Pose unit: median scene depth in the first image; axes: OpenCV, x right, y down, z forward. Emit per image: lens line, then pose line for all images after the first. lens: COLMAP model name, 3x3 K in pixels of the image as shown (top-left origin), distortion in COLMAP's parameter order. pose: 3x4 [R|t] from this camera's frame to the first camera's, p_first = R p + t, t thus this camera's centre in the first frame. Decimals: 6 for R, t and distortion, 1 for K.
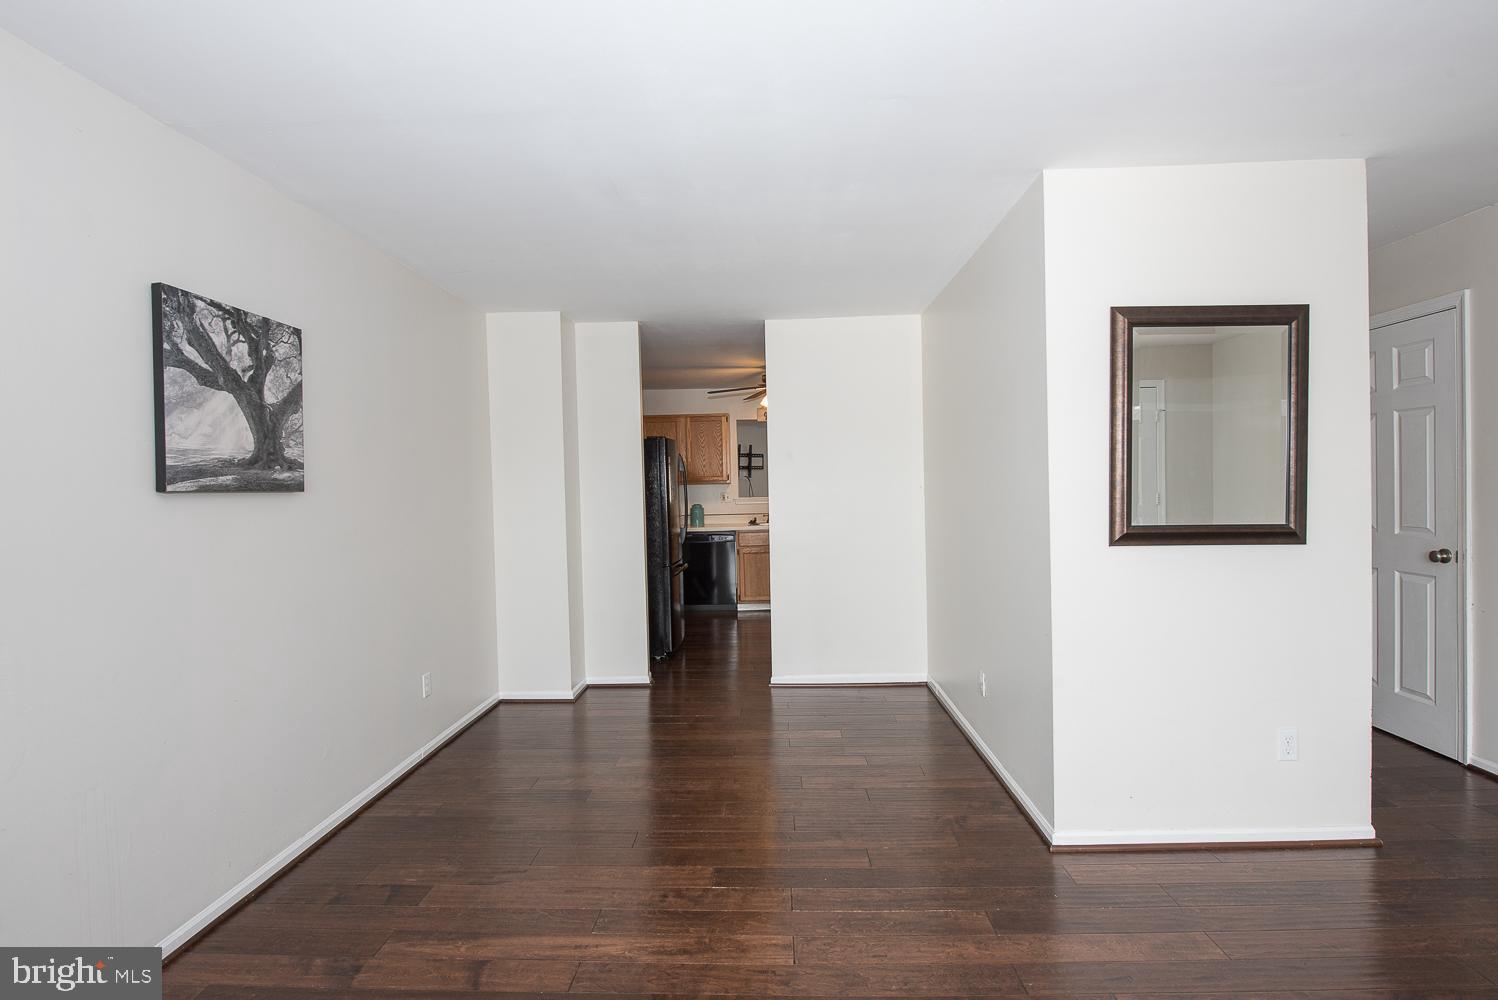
lens RADIAL K [[710.9, 0, 749.0], [0, 710.9, 500.0], [0, 0, 1]] dist [-0.003792, -0.000632]
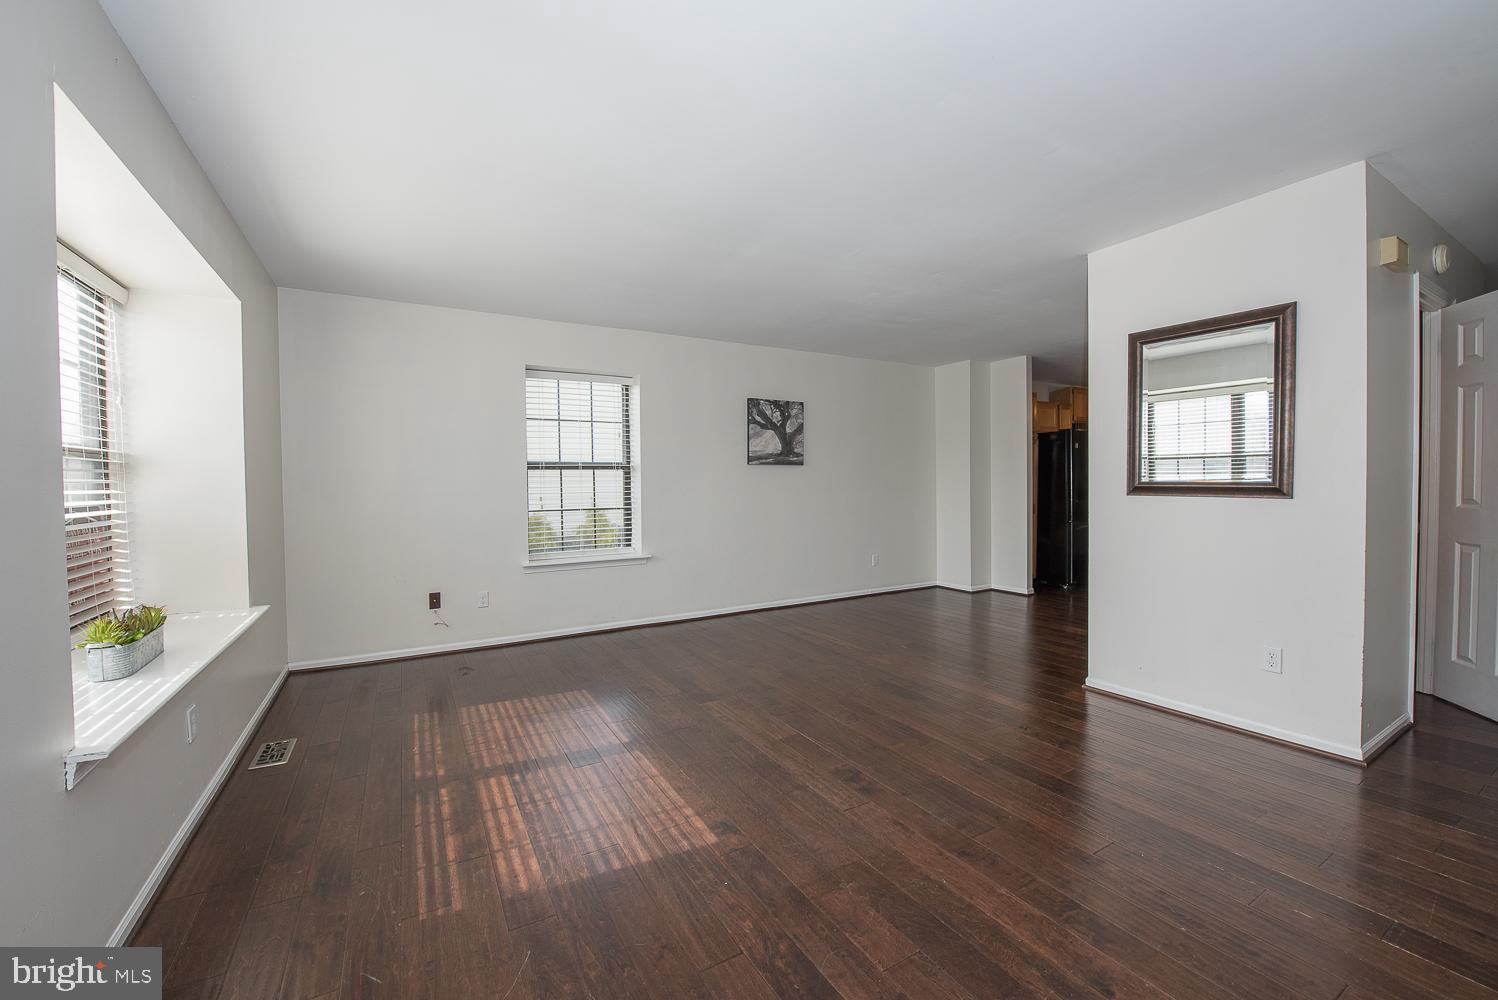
lens RADIAL K [[593.8, 0, 749.0], [0, 593.8, 500.0], [0, 0, 1]] dist [-0.015007, -0.003748]
pose [[0.534300, 0.037328, -0.844470, 1.204643], [-0.016492, 0.999295, 0.033737, 0.049420], [0.845134, -0.004099, 0.534539, -0.351738]]
